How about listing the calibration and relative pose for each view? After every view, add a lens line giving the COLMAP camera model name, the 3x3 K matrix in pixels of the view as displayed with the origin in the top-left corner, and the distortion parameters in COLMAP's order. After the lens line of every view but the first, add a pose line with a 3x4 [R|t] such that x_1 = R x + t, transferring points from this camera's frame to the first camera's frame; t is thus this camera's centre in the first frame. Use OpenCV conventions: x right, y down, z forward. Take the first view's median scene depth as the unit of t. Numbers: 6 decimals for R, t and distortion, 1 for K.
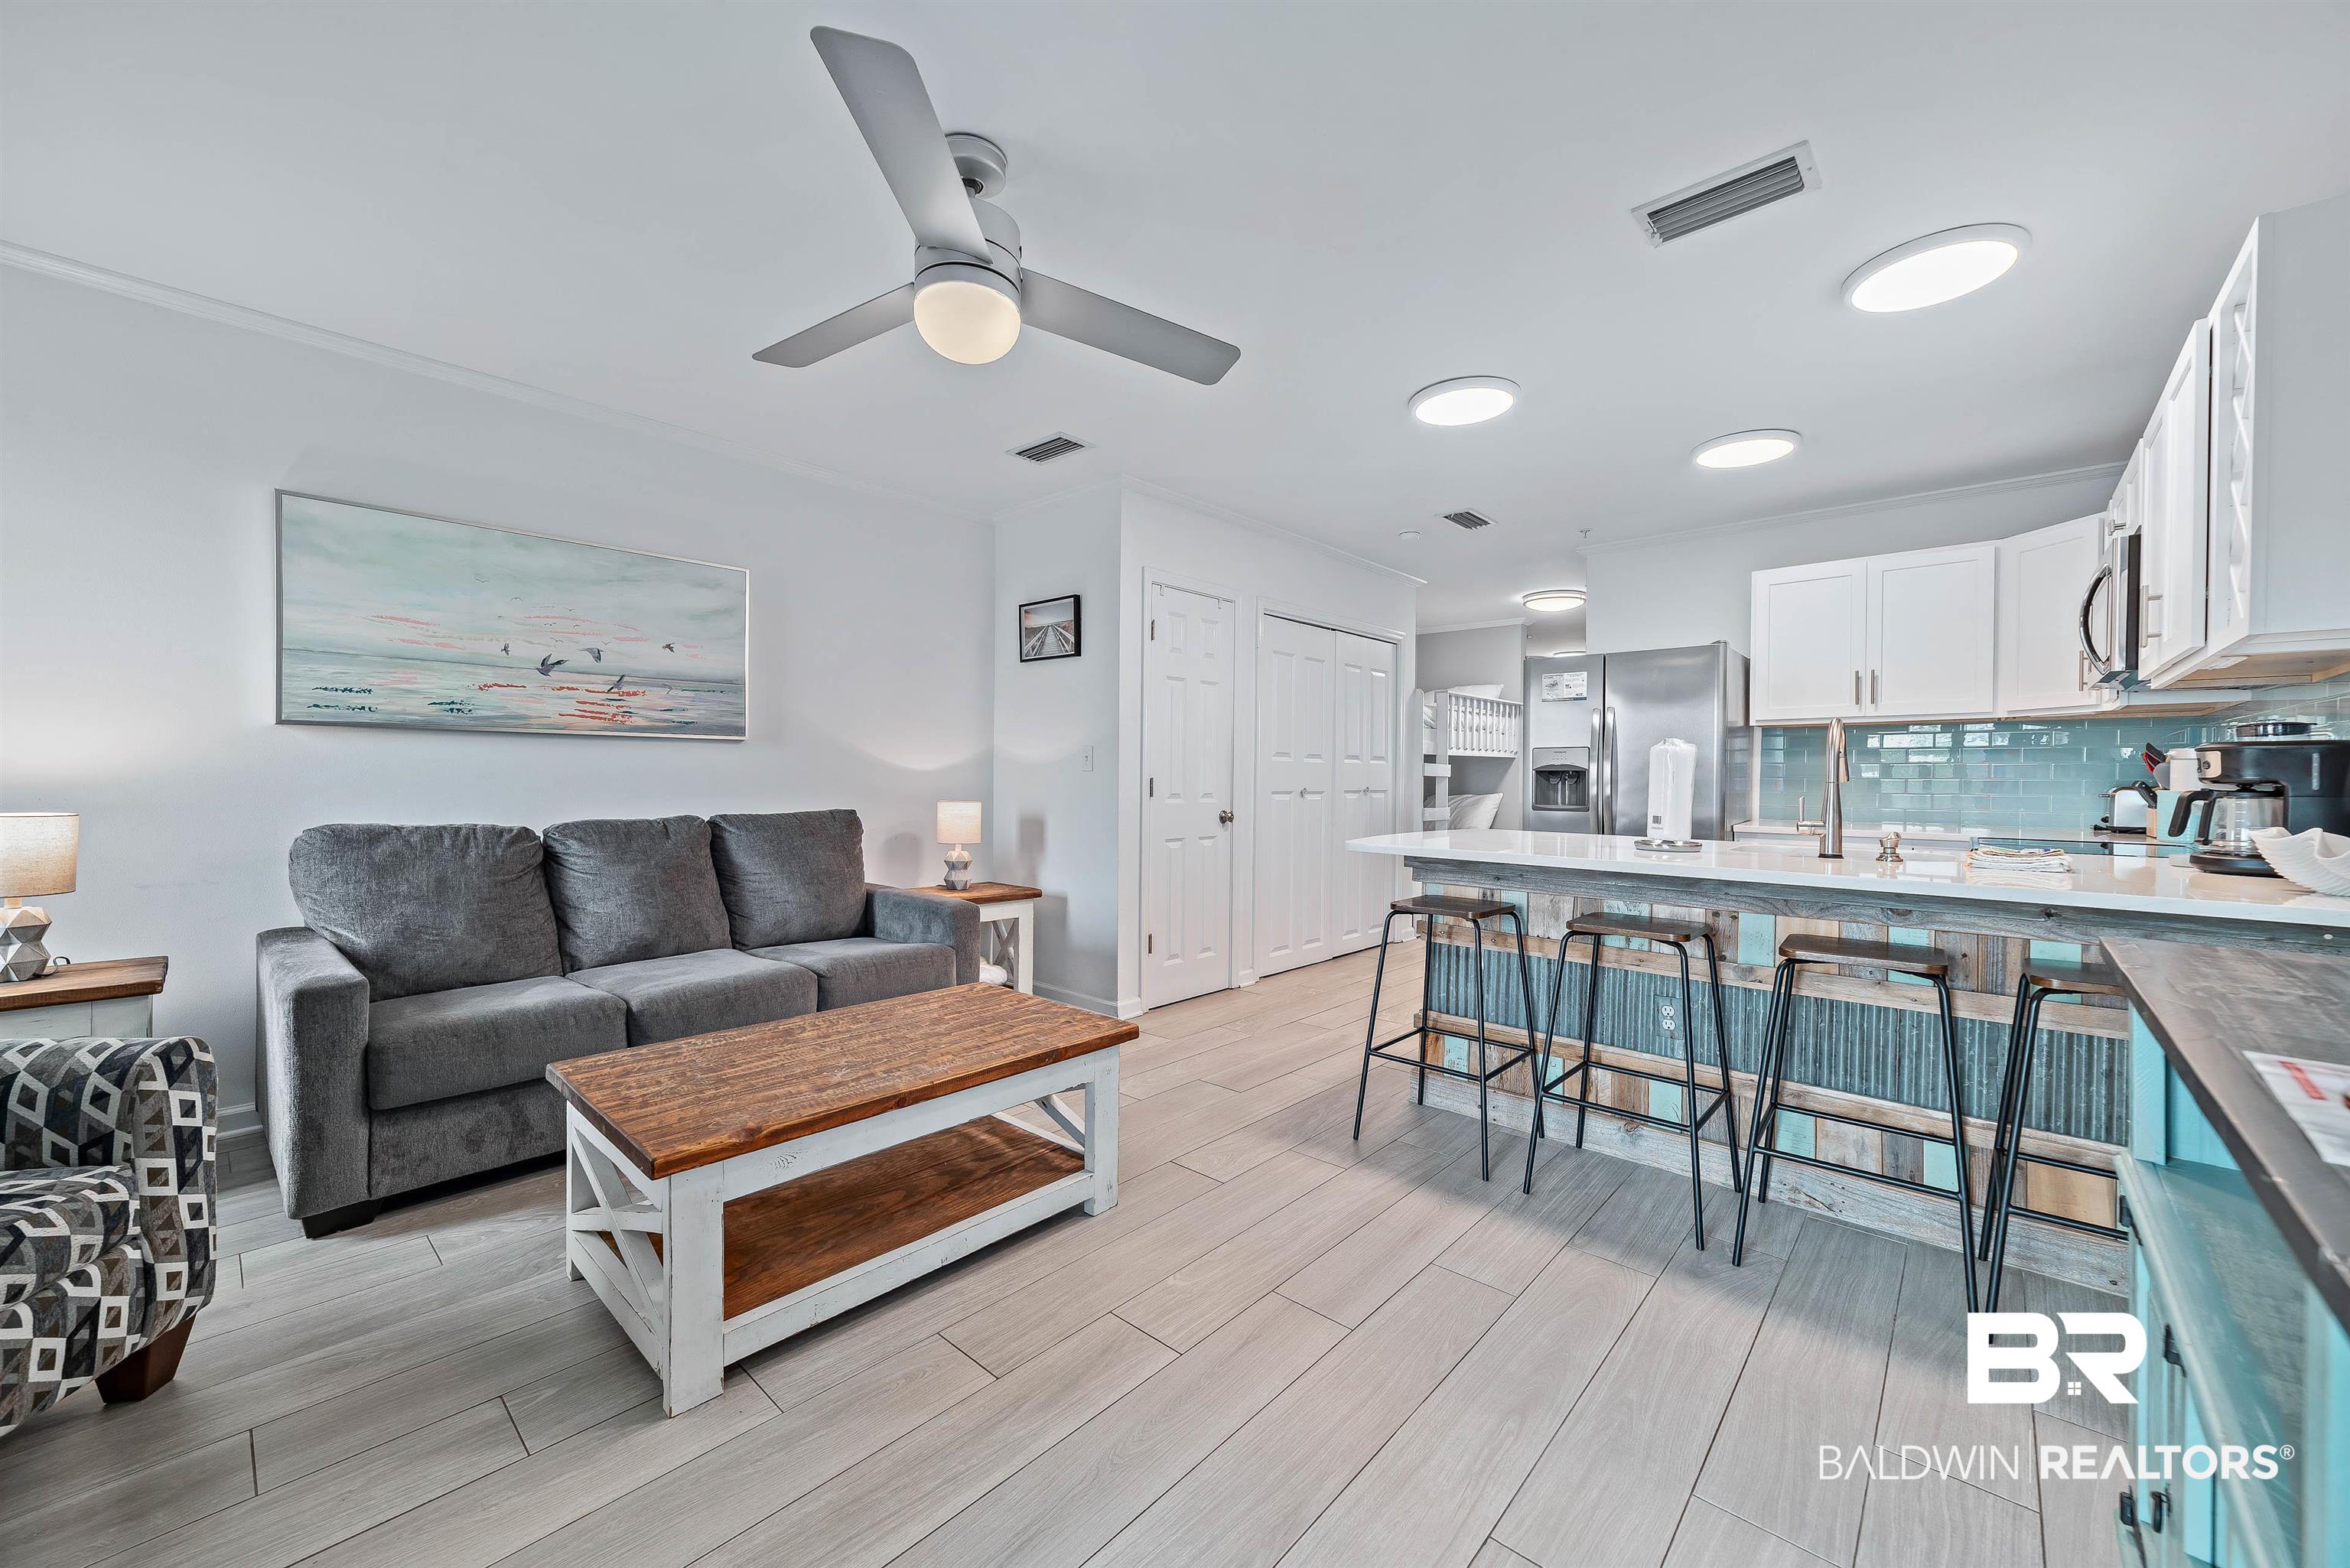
lens RADIAL K [[896.8, 0, 1177.1], [0, 896.8, 781.4], [0, 0, 1]] dist [-0.005911, 0.002349]
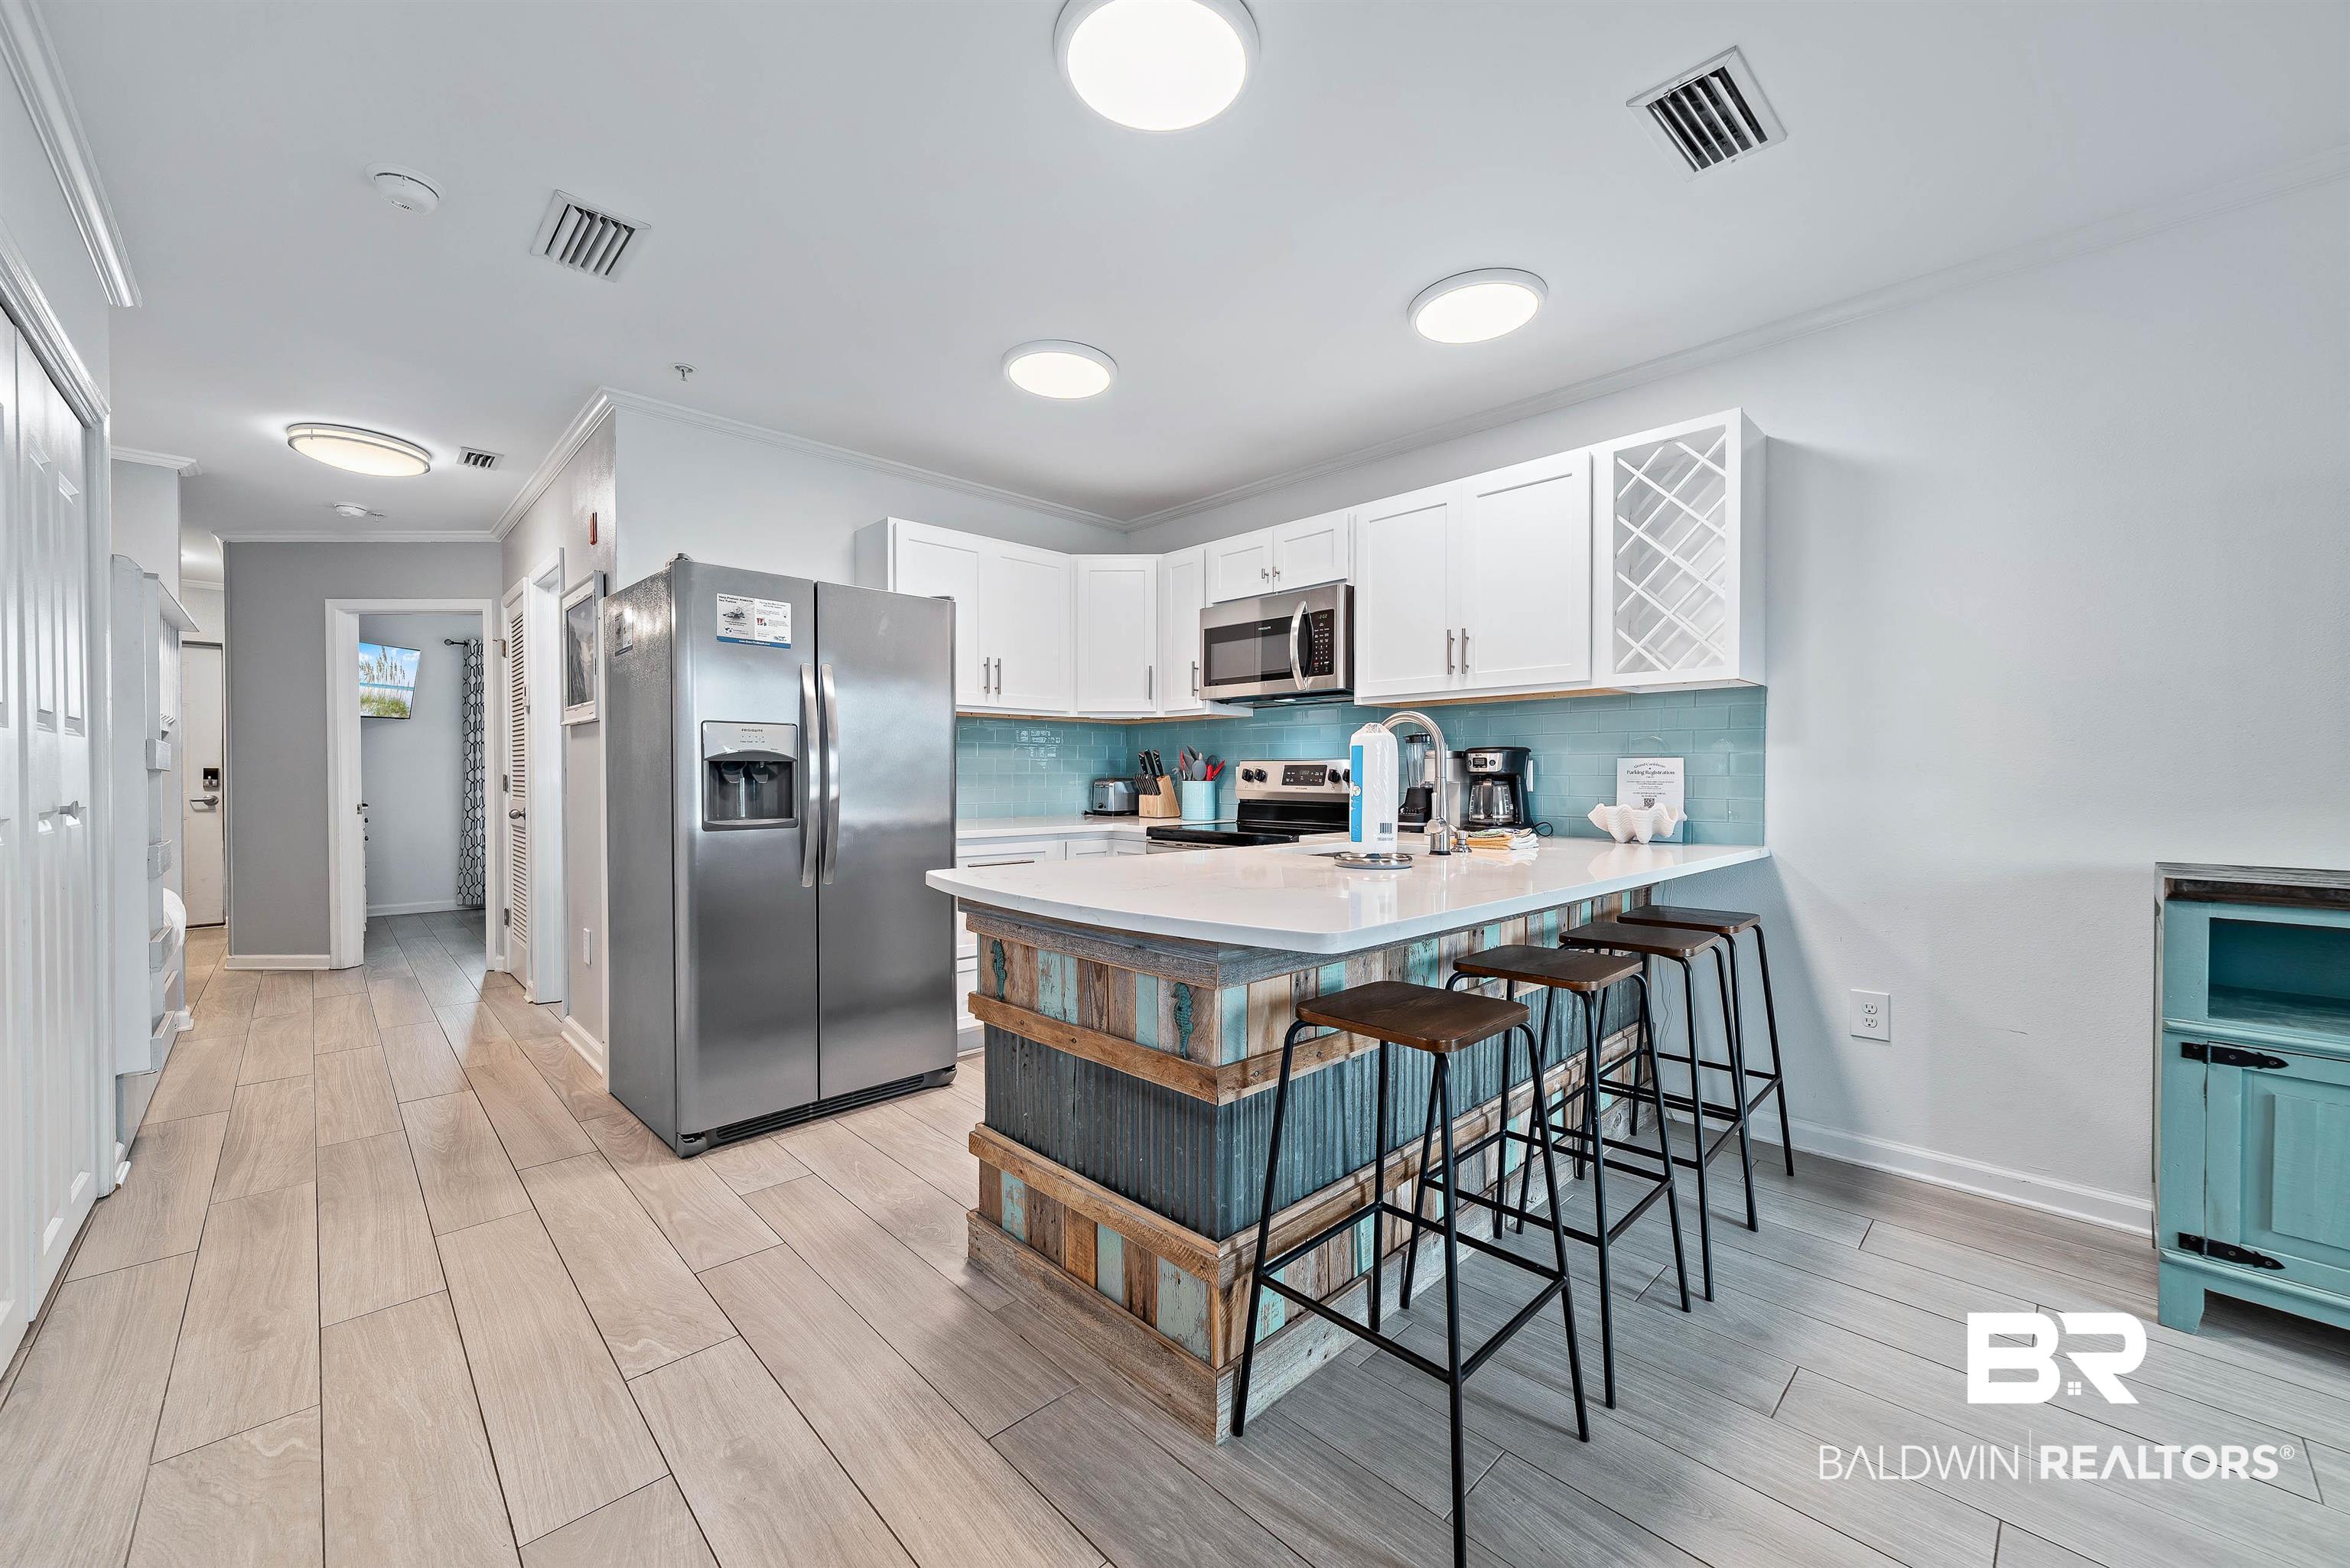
lens RADIAL K [[896.8, 0, 1164.9], [0, 896.8, 791.0], [0, 0, 1]] dist [-0.005911, 0.002349]
pose [[0.069445, -0.022714, 0.997327, -0.213747], [0.006350, 0.999731, 0.022326, -0.005371], [-0.997566, 0.004782, 0.069571, 0.990598]]
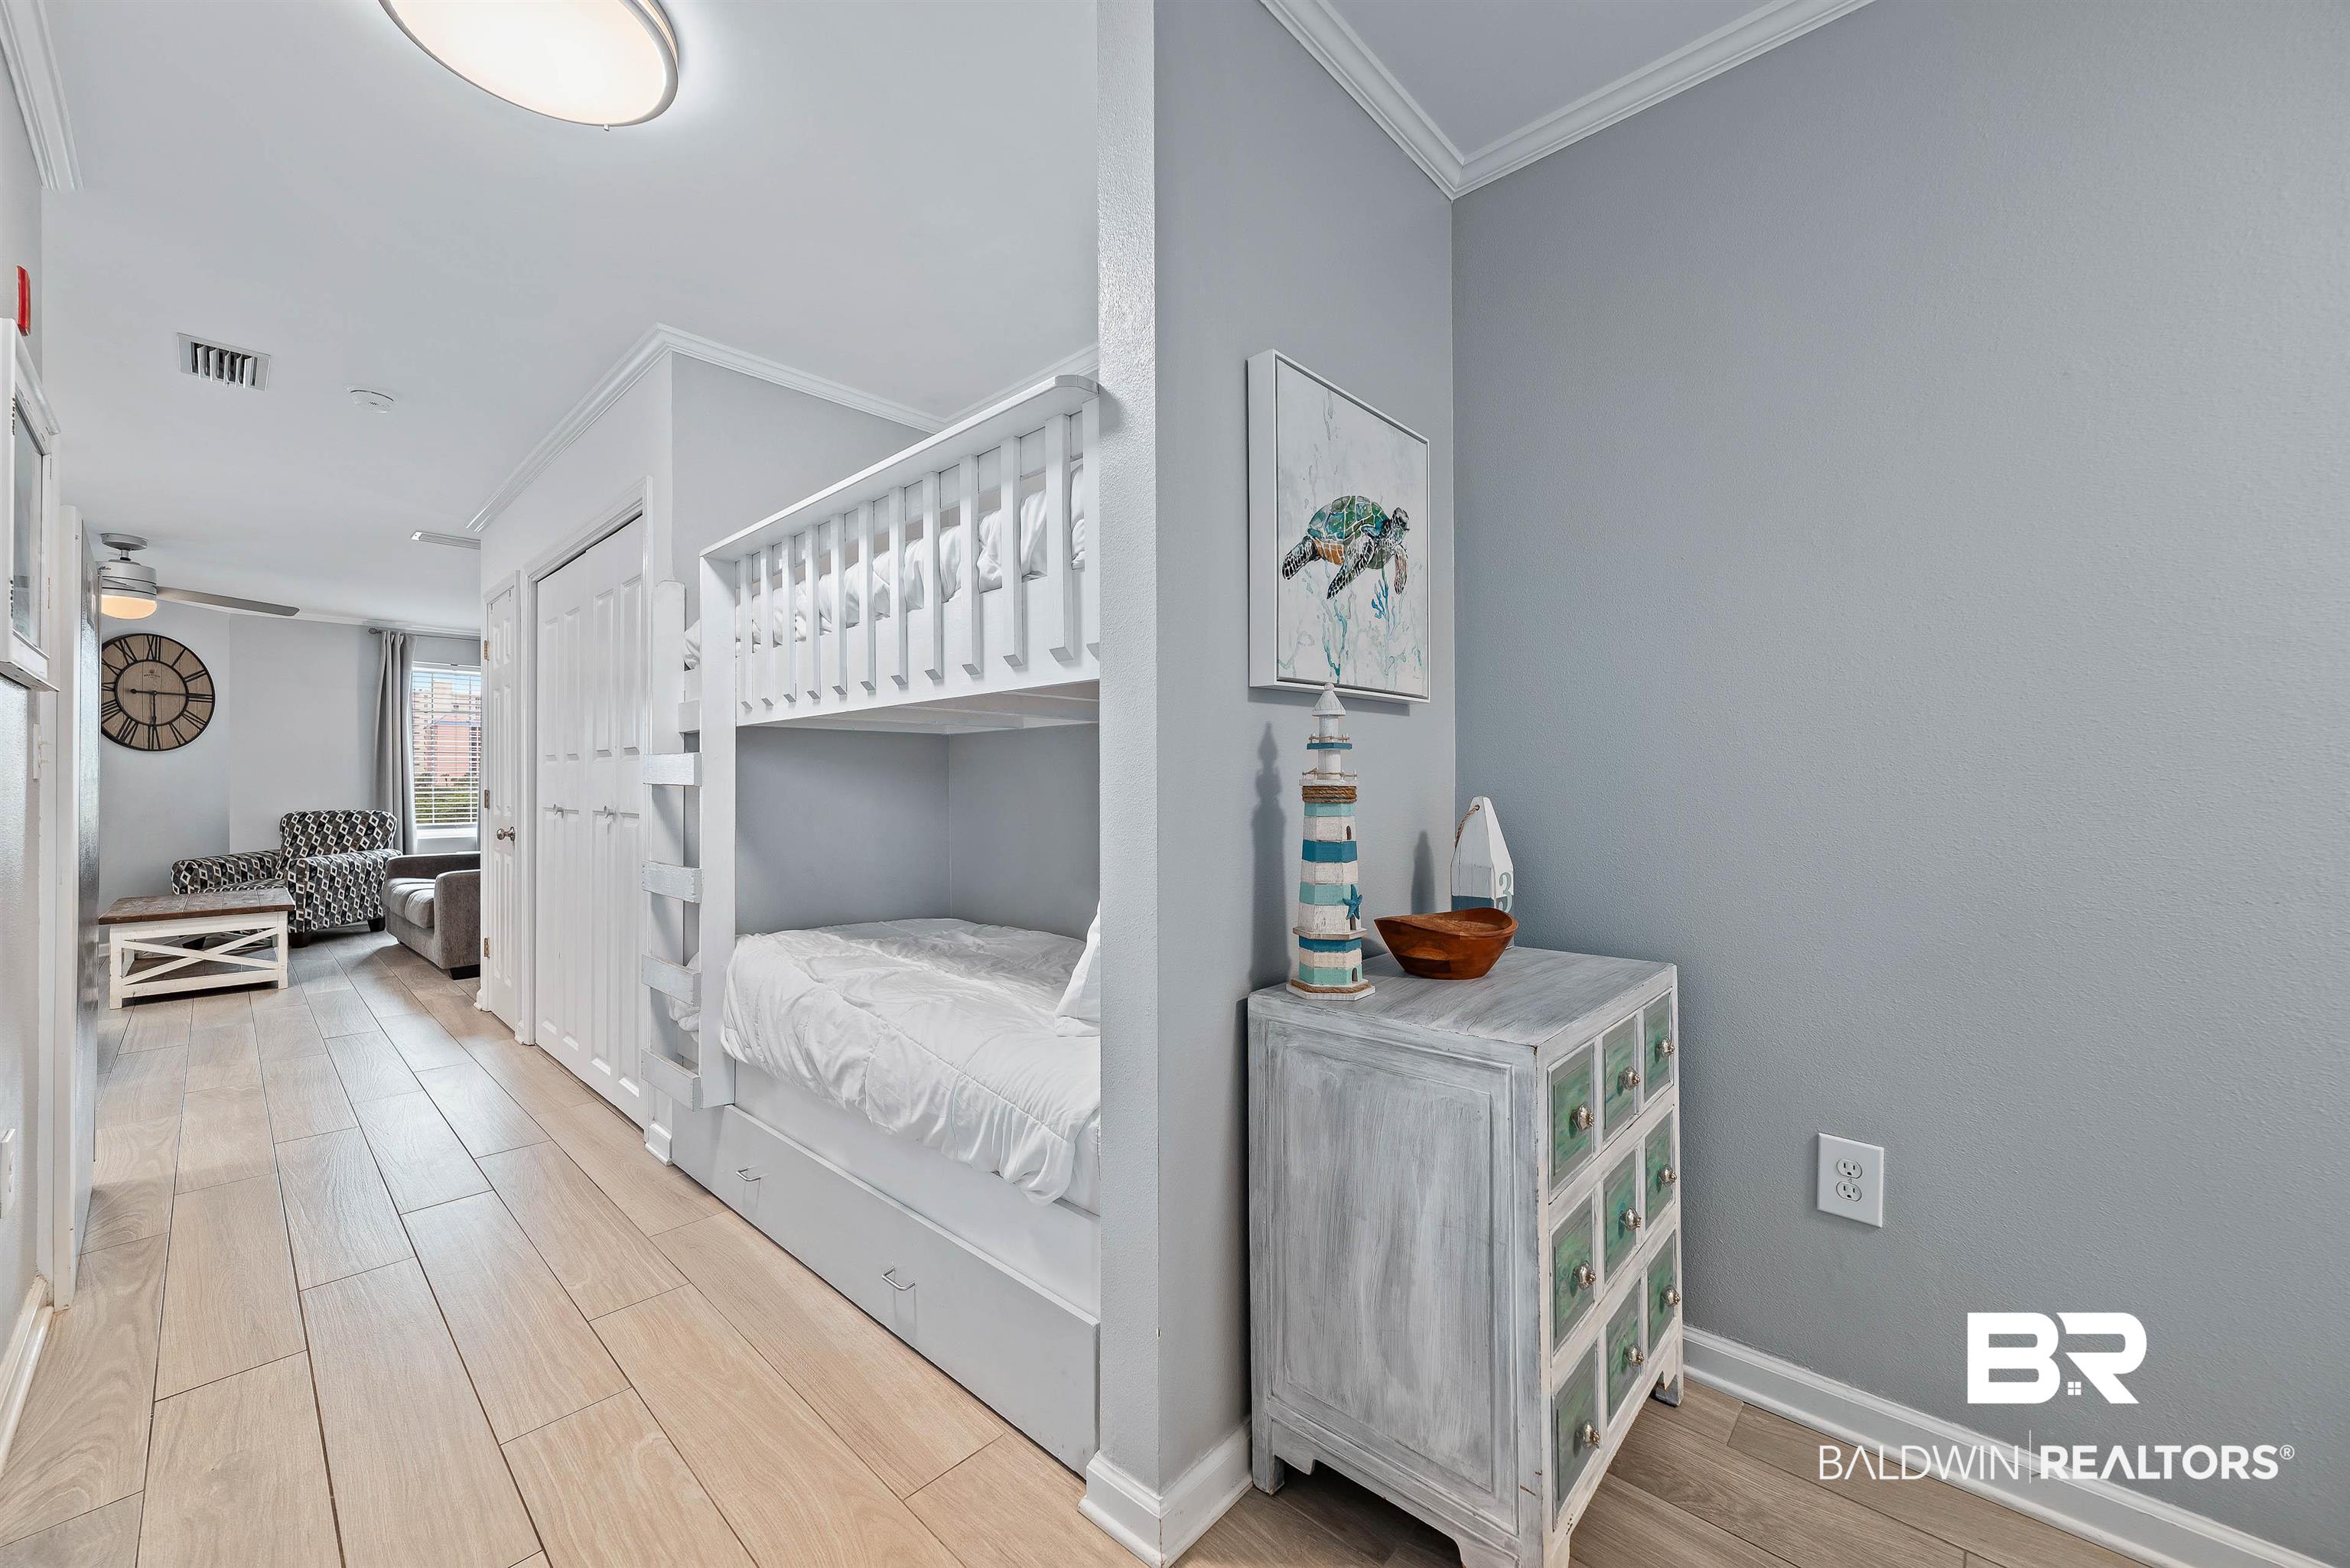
lens RADIAL K [[896.8, 0, 1174.8], [0, 896.8, 781.8], [0, 0, 1]] dist [-0.005911, 0.002349]
pose [[-0.009283, -0.012729, -0.999876, 1.392710], [-0.000800, 0.999919, -0.012722, 0.002224], [0.999957, 0.000682, -0.009292, 2.492586]]
